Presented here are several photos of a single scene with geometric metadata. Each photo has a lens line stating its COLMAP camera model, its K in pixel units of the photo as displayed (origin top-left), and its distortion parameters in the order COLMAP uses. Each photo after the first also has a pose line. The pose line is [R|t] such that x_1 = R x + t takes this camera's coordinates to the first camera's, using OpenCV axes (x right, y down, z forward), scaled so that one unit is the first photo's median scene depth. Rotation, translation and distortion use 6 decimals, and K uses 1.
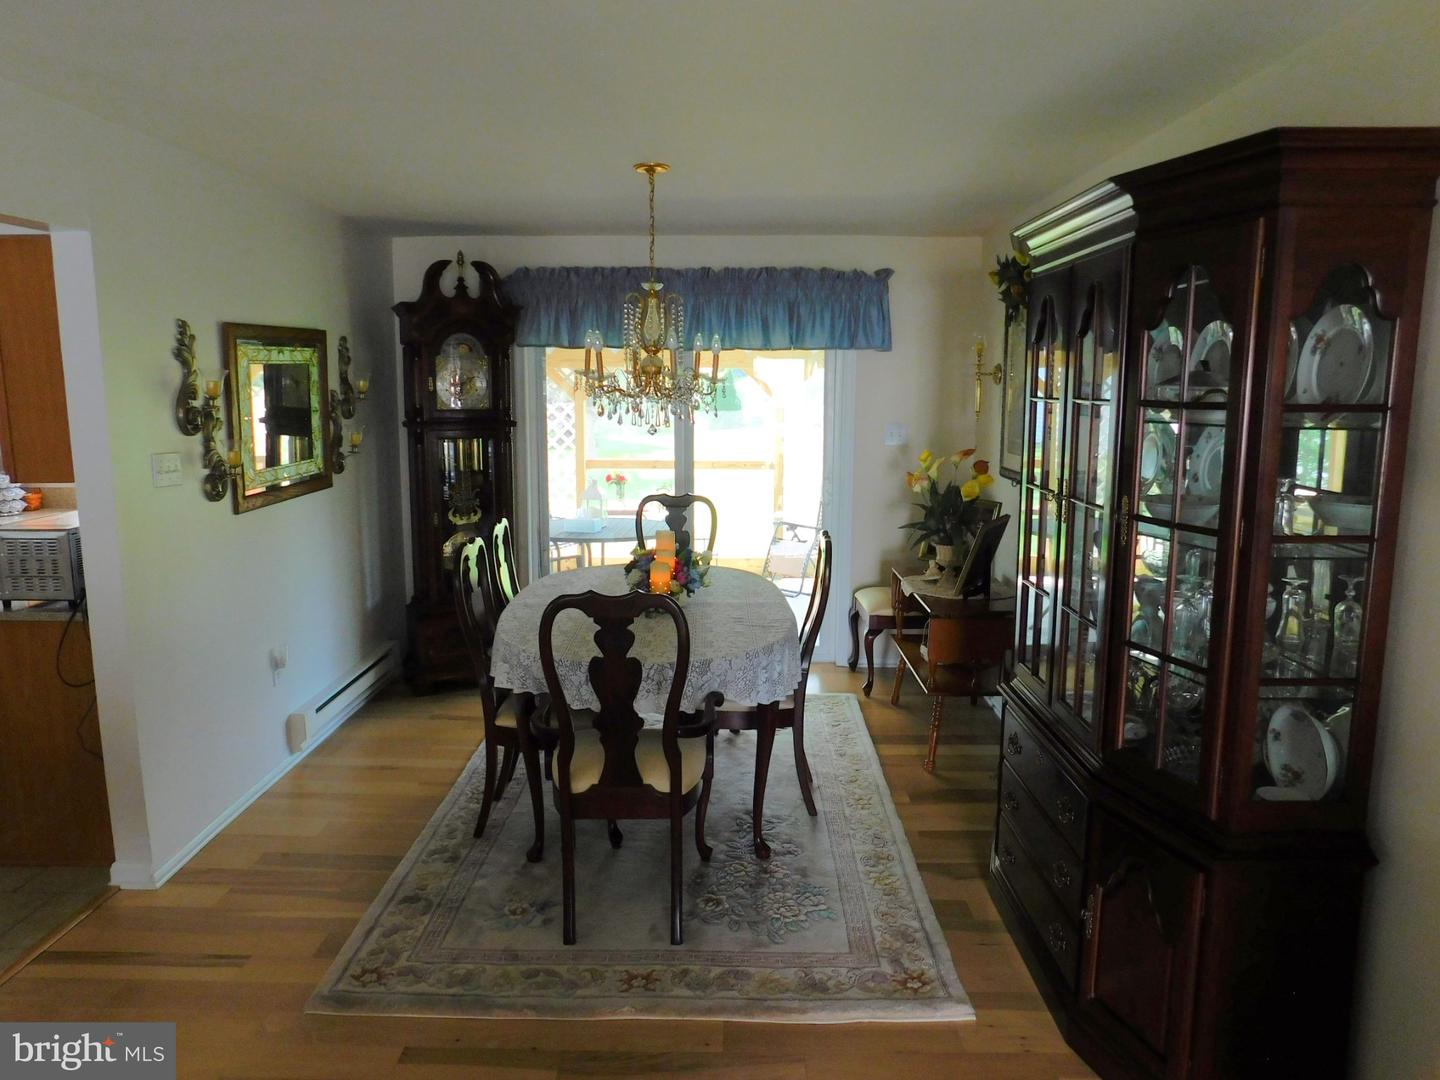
lens RADIAL K [[1011.1, 0, 720.0], [0, 1011.1, 540.0], [0, 0, 1]] dist [-0.075615, 0.075596]
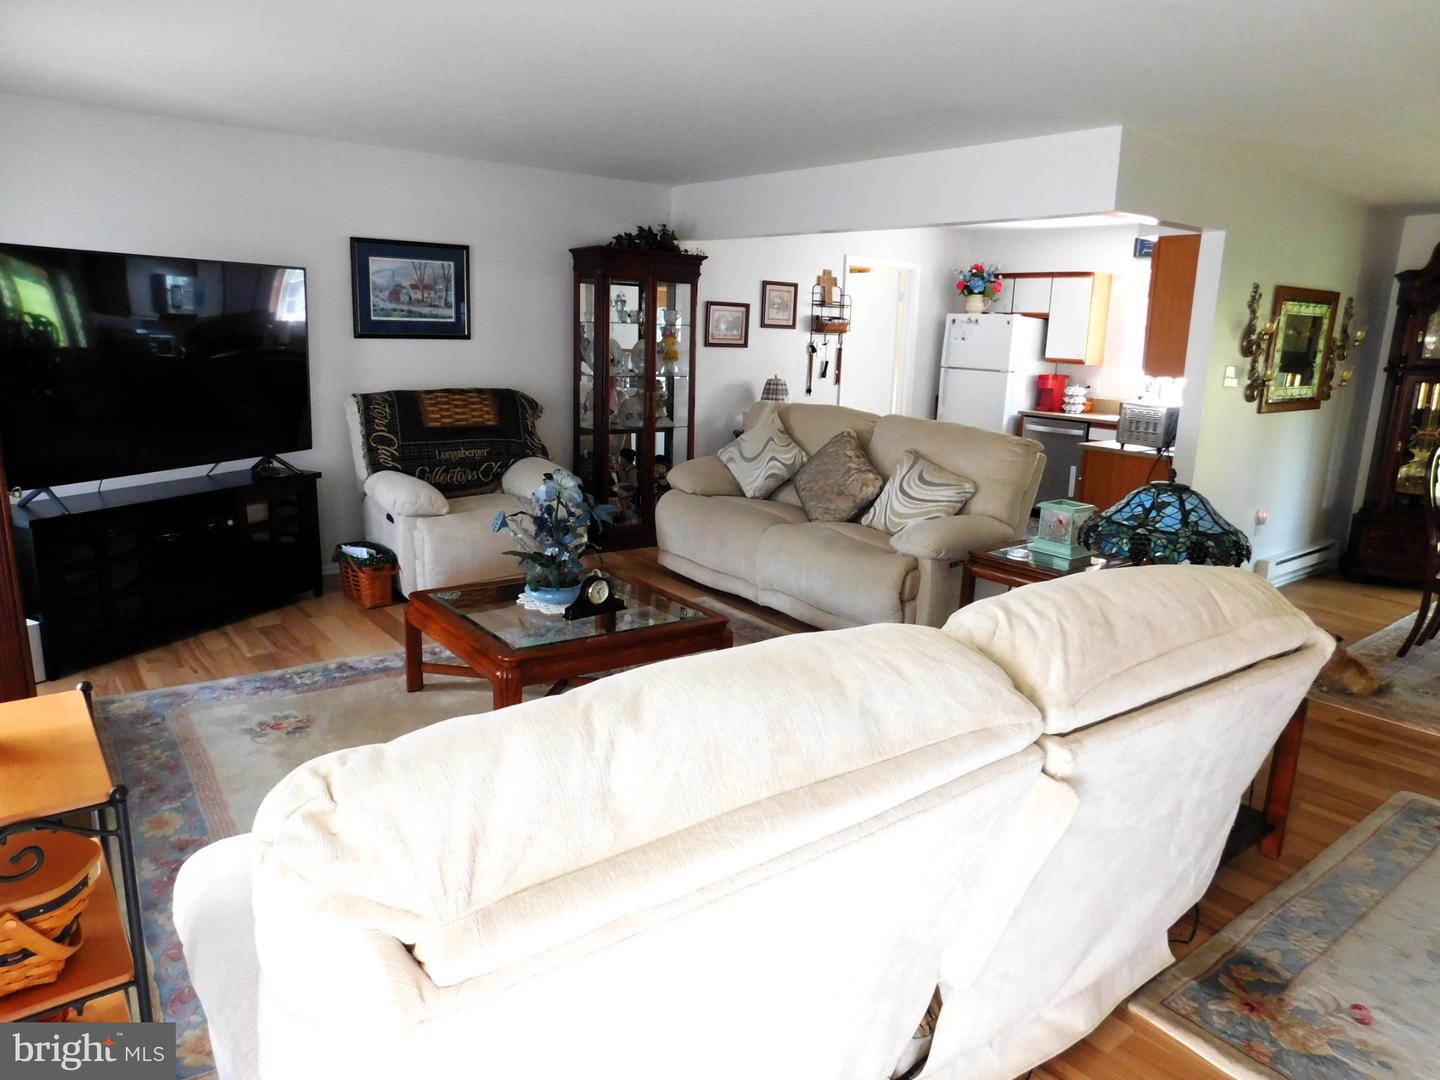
lens RADIAL K [[959.3, 0, 720.0], [0, 959.3, 540.0], [0, 0, 1]] dist [-0.072875, 0.065043]
pose [[0.644781, 0.181246, -0.742568, 0.072783], [-0.153828, 0.982373, 0.106207, 0.116901], [0.748728, 0.045748, 0.661297, -0.470425]]
